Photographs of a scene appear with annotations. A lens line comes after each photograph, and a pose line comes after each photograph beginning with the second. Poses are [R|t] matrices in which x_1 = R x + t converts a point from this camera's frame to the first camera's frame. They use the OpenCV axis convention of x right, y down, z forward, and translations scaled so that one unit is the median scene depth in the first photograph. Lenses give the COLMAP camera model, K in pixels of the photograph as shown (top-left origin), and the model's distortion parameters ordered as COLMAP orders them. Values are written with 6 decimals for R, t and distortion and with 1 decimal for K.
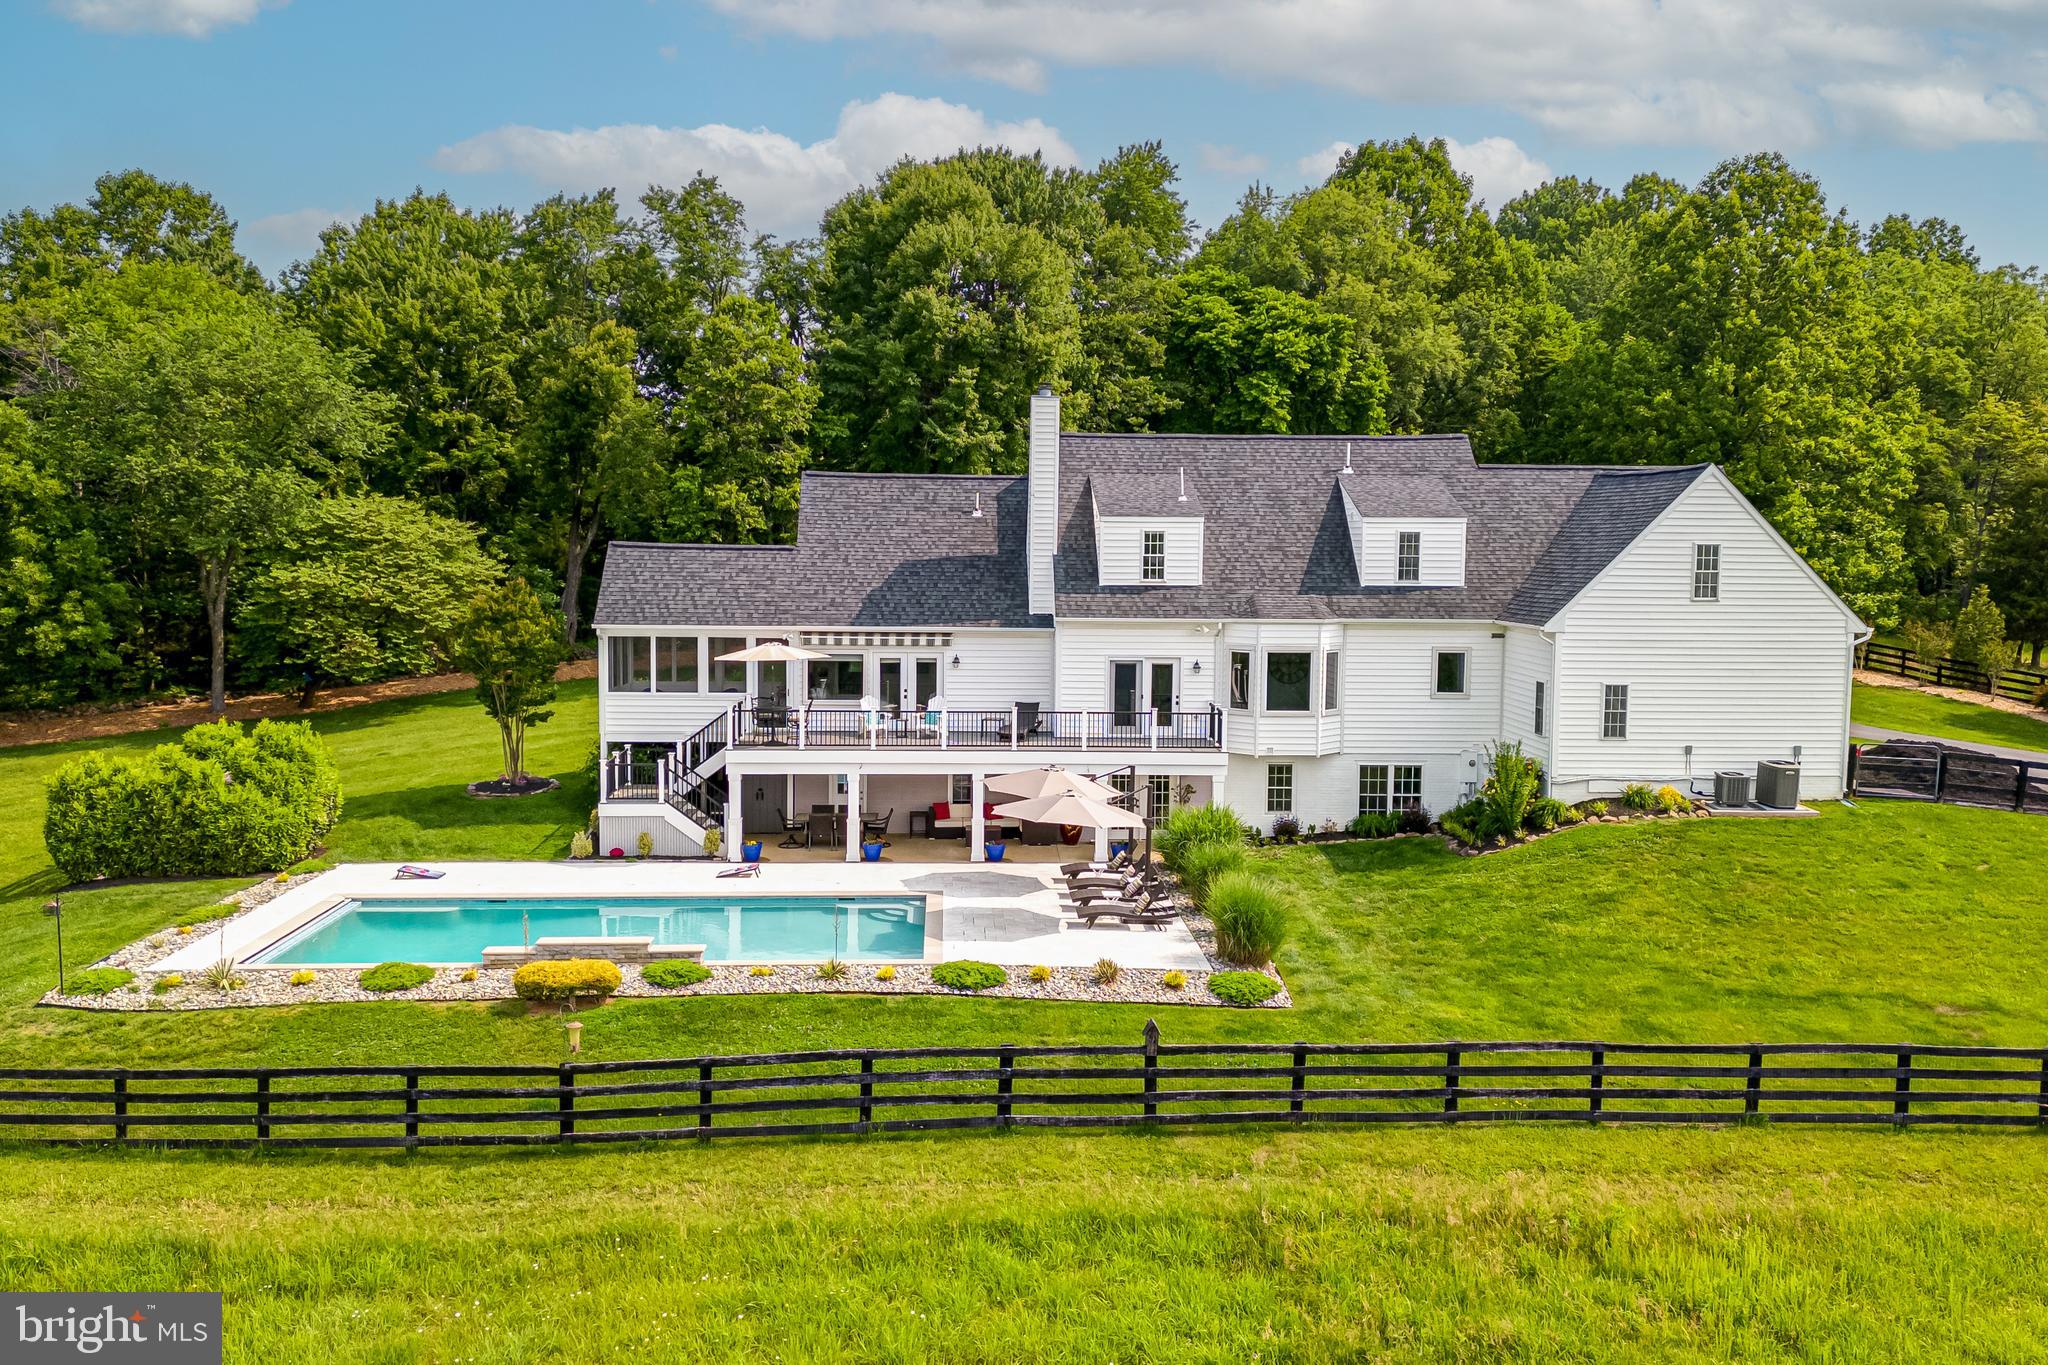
lens RADIAL K [[1711.2, 0, 1024.3], [0, 1711.2, 690.8], [0, 0, 1]] dist [0.095823, -0.109889]
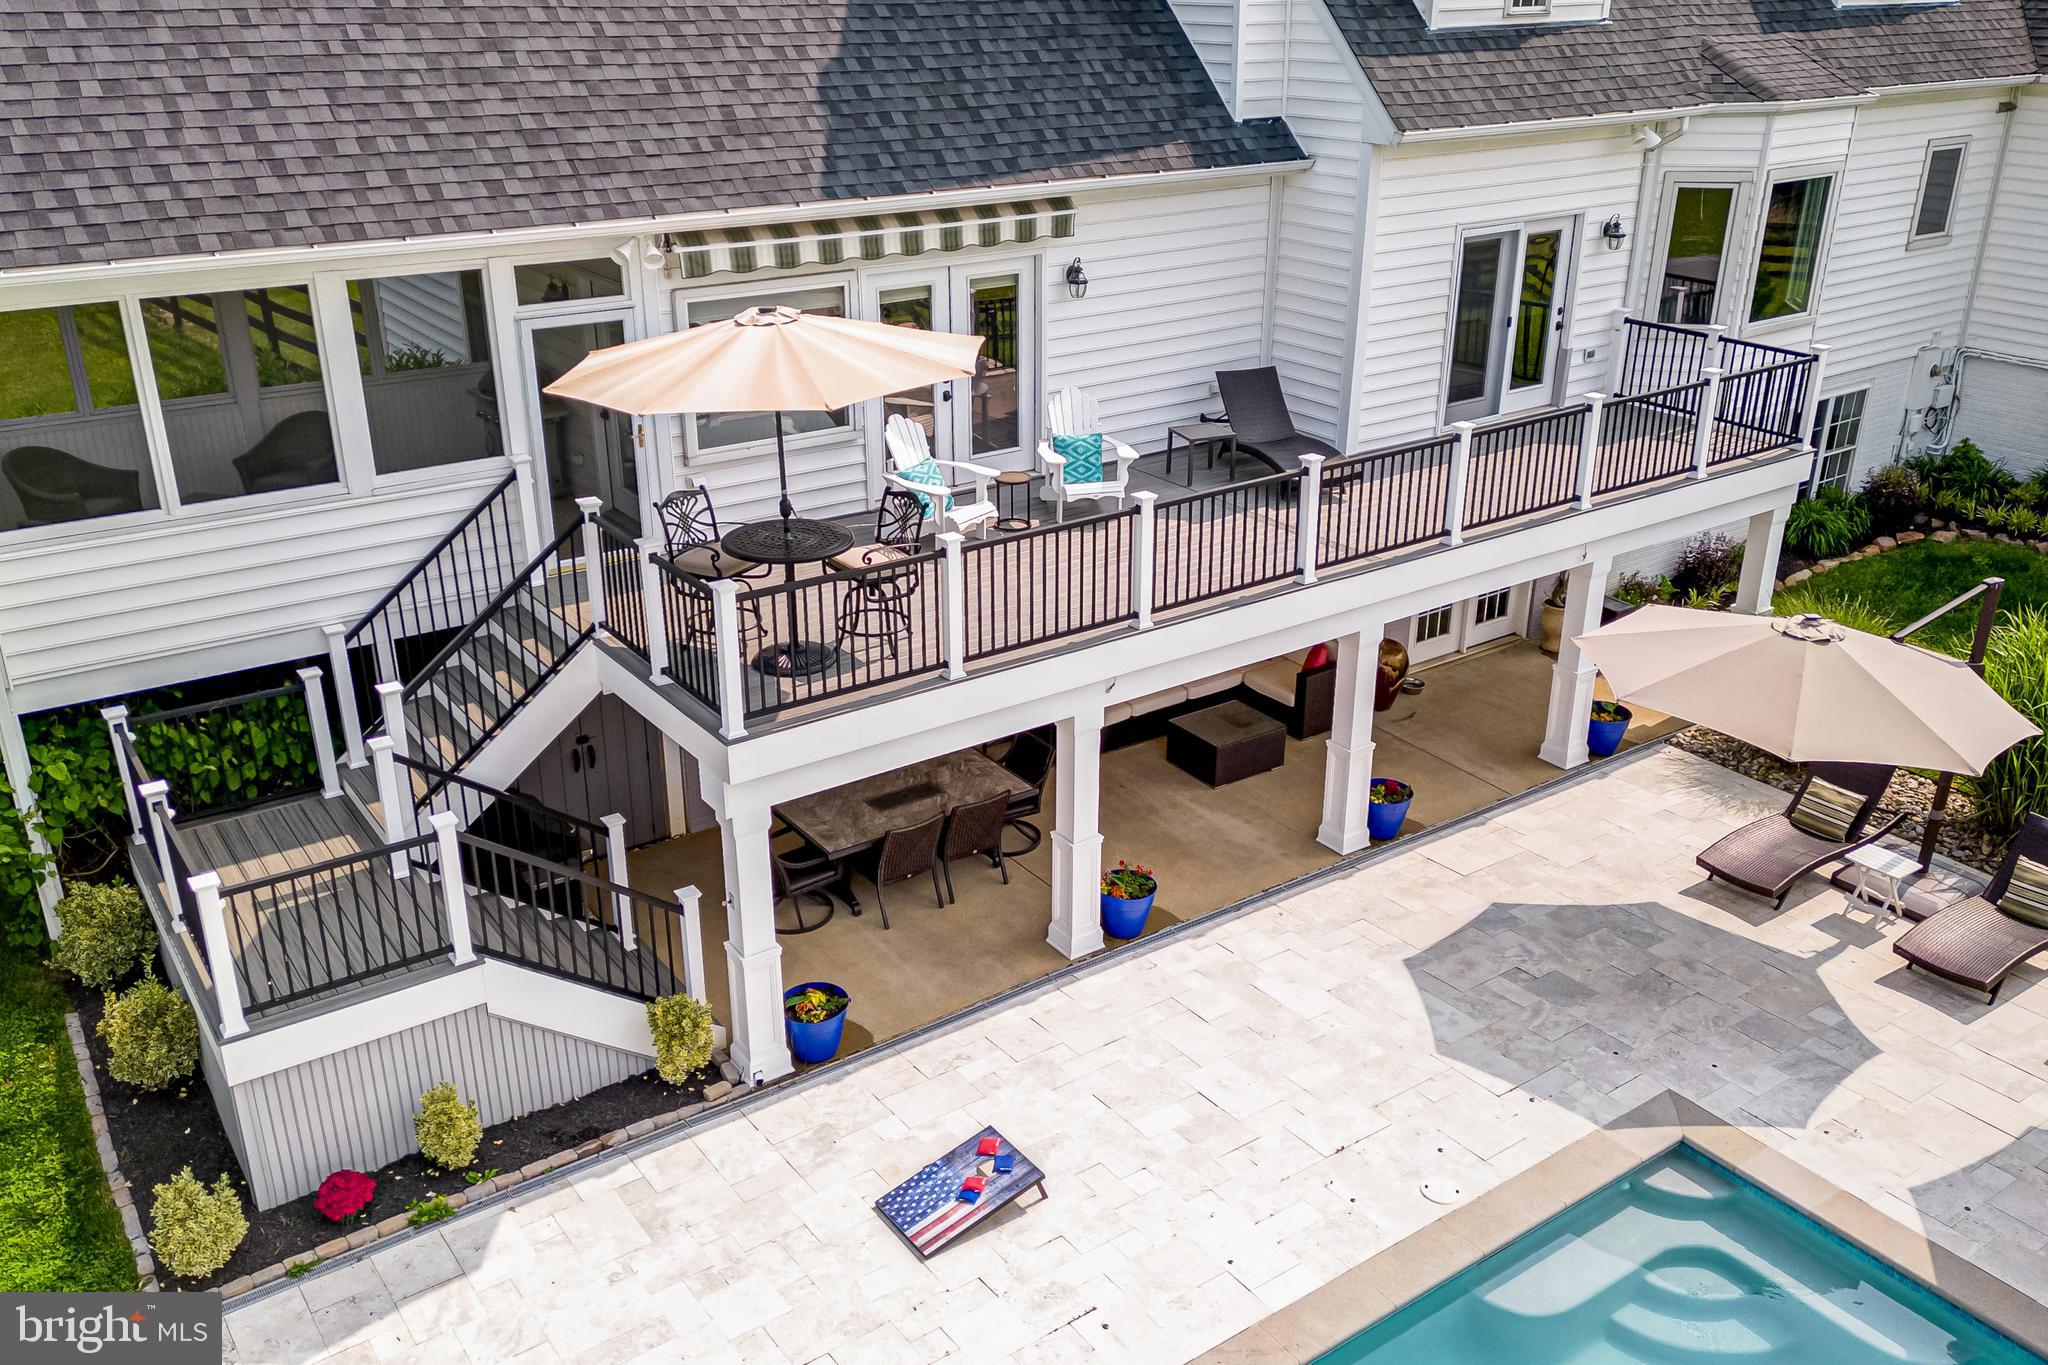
lens RADIAL K [[1711.2, 0, 1024.3], [0, 1711.2, 690.8], [0, 0, 1]] dist [0.095823, -0.109889]
pose [[0.840957, -0.224269, 0.492438, -0.247821], [0.058289, 0.942315, 0.329613, -0.055576], [-0.537953, -0.248487, 0.805519, 0.706274]]
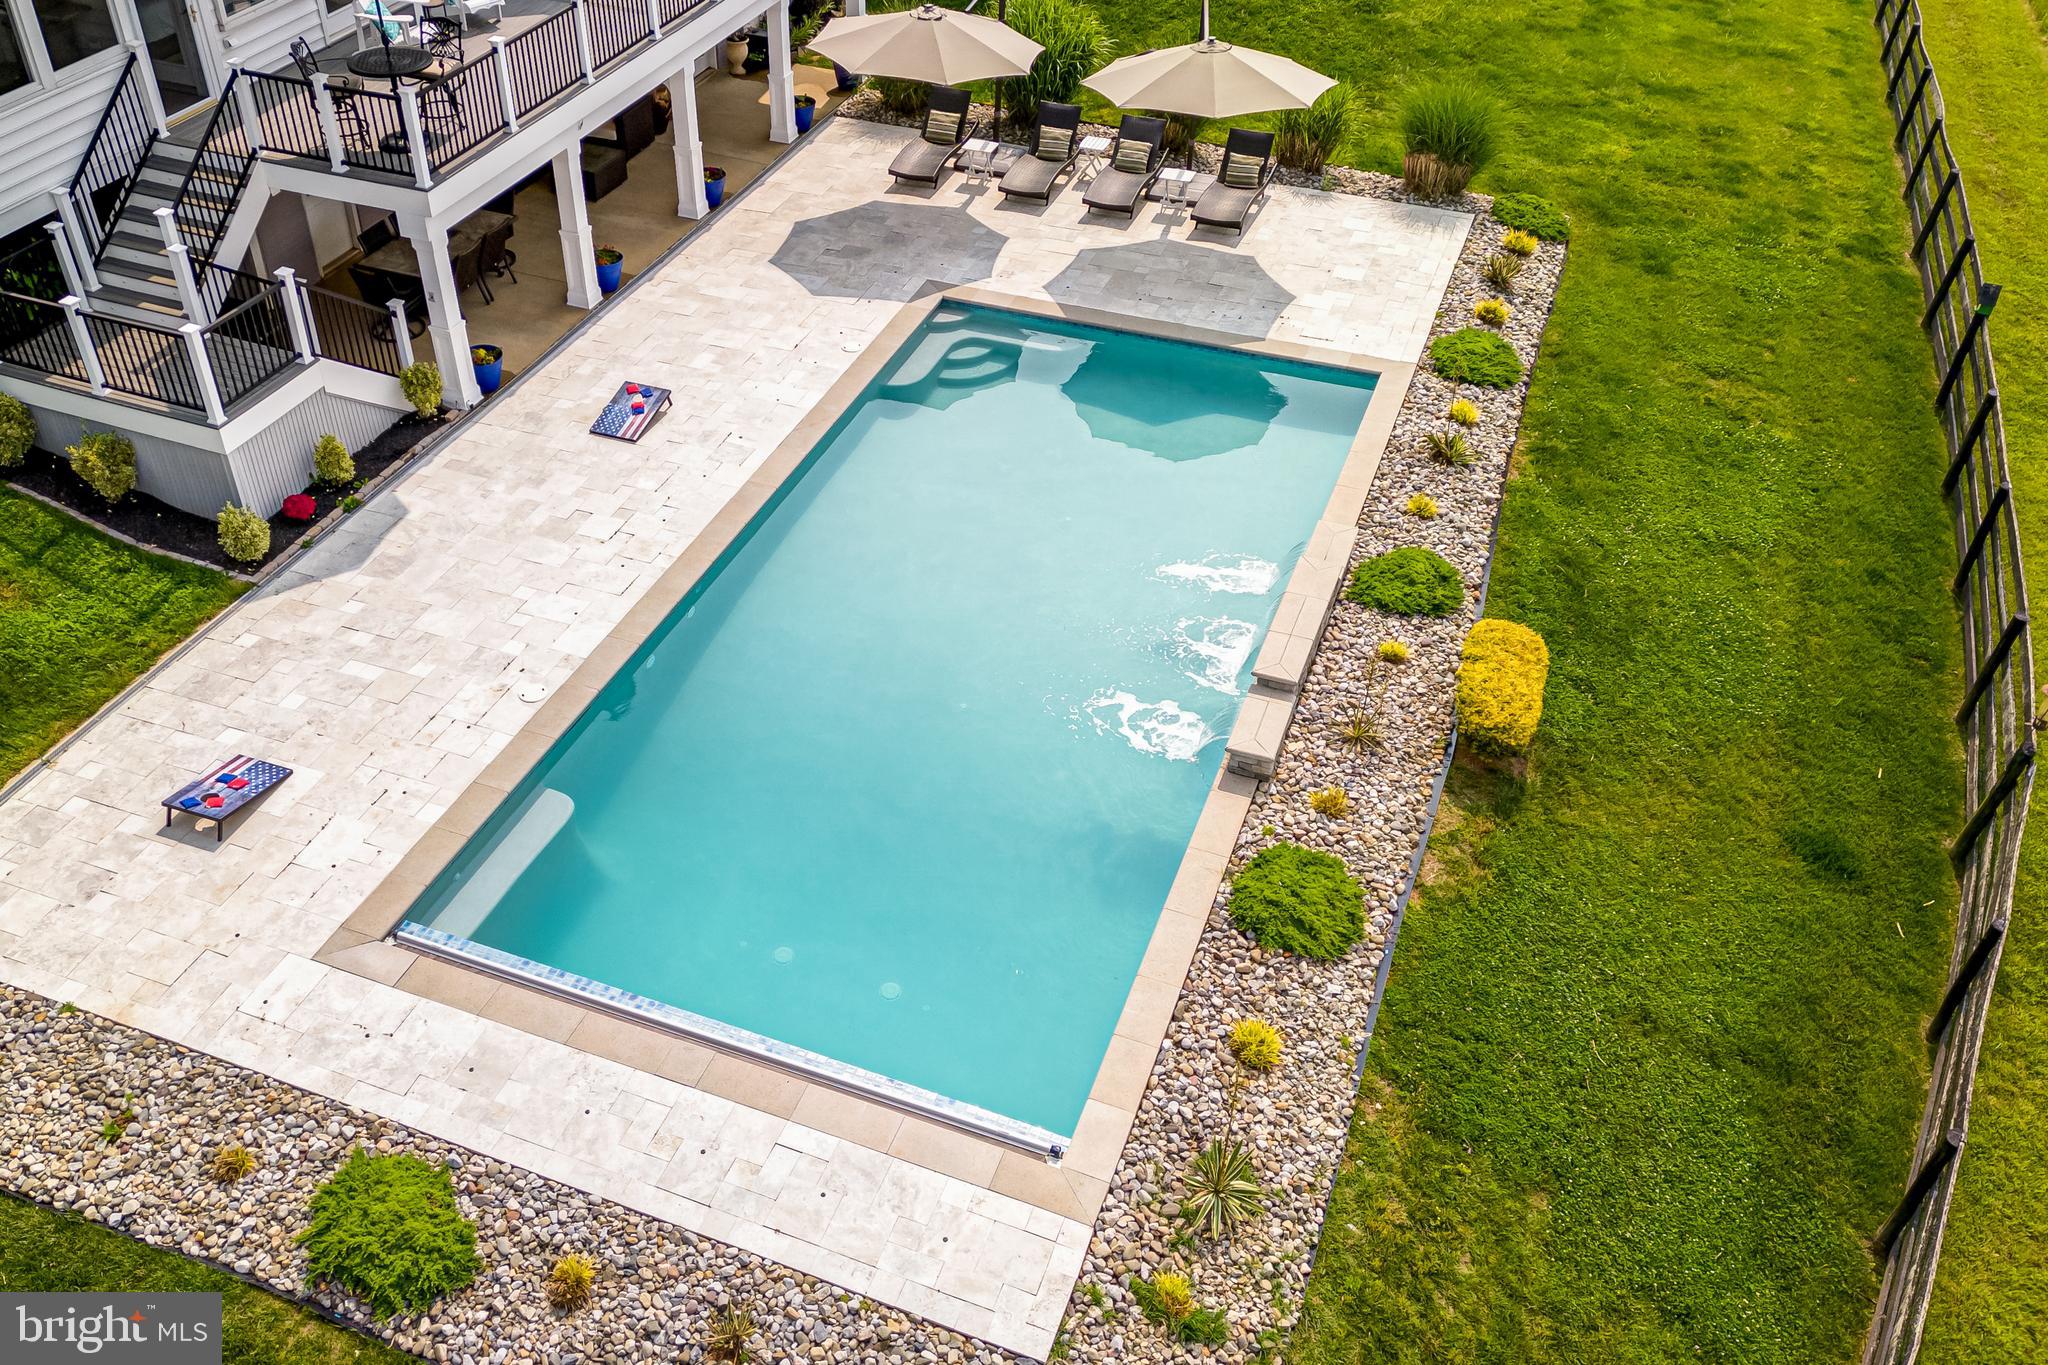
lens RADIAL K [[1712.0, 0, 903.6], [0, 1712.0, 682.2], [0, 0, 1]] dist [0.088417, -0.072573]
pose [[0.423776, -0.576999, 0.698202, -0.479626], [0.091263, 0.794118, 0.600872, -0.117133], [-0.901158, -0.190915, 0.389187, 0.636631]]
